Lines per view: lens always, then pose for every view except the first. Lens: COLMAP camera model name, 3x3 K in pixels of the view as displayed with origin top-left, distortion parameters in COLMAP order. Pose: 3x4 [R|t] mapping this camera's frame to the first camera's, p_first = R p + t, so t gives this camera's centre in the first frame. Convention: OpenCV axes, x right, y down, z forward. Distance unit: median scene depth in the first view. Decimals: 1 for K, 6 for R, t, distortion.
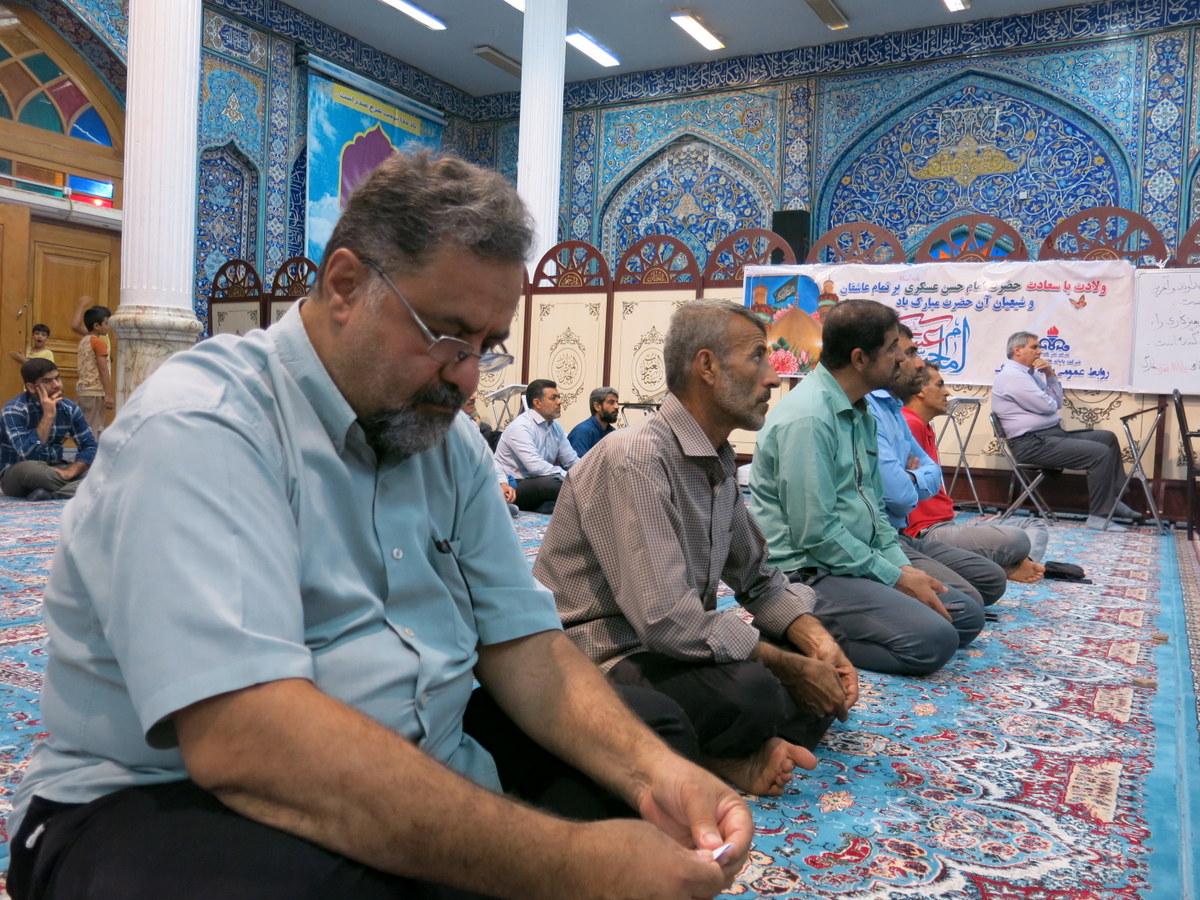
lens RADIAL K [[989.6, 0, 599.2], [0, 989.6, 448.5], [0, 0, 1]] dist [-0.013345, 0.000268]
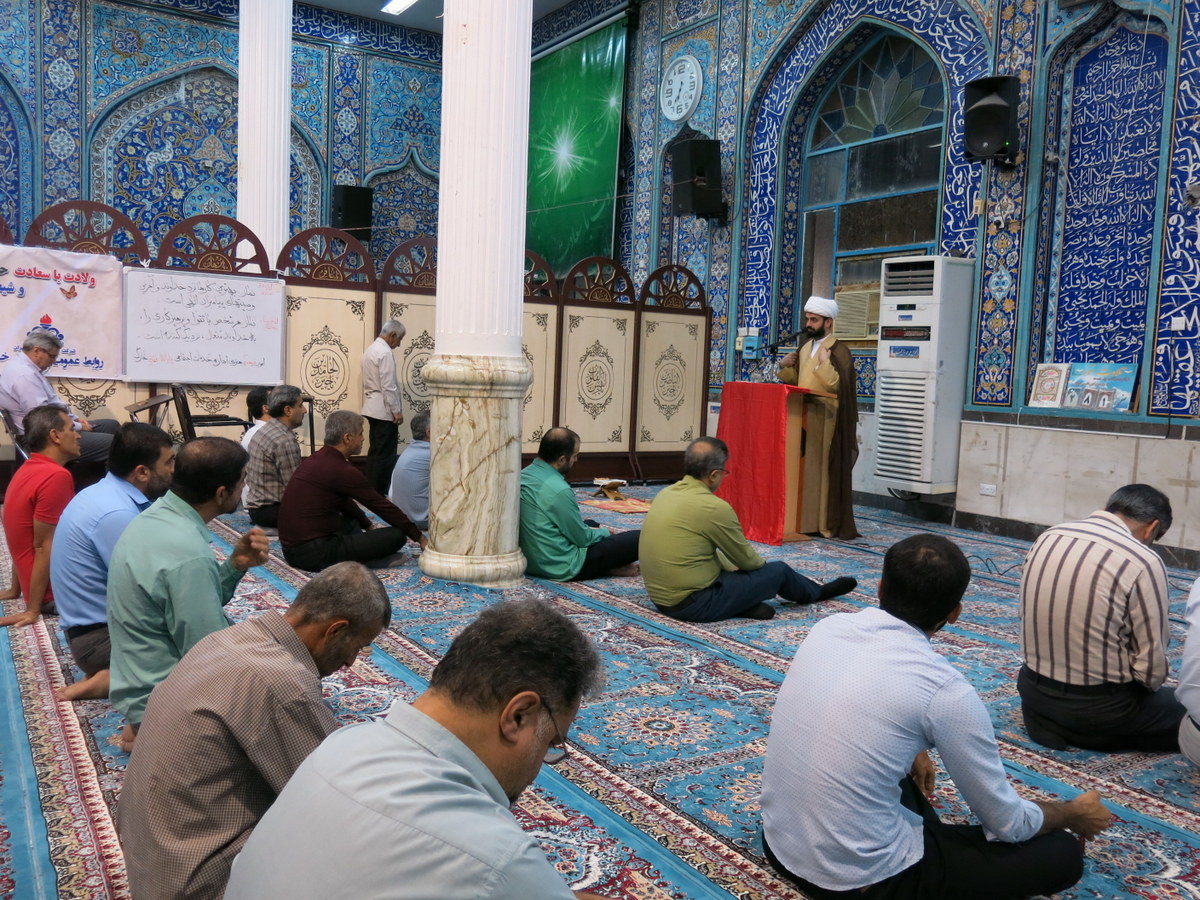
lens RADIAL K [[989.6, 0, 604.2], [0, 989.6, 447.2], [0, 0, 1]] dist [-0.013345, 0.000268]
pose [[0.460729, -0.094551, 0.882490, -0.101851], [0.013223, 0.994930, 0.099695, -0.048837], [-0.887442, -0.034263, 0.459644, 0.020799]]
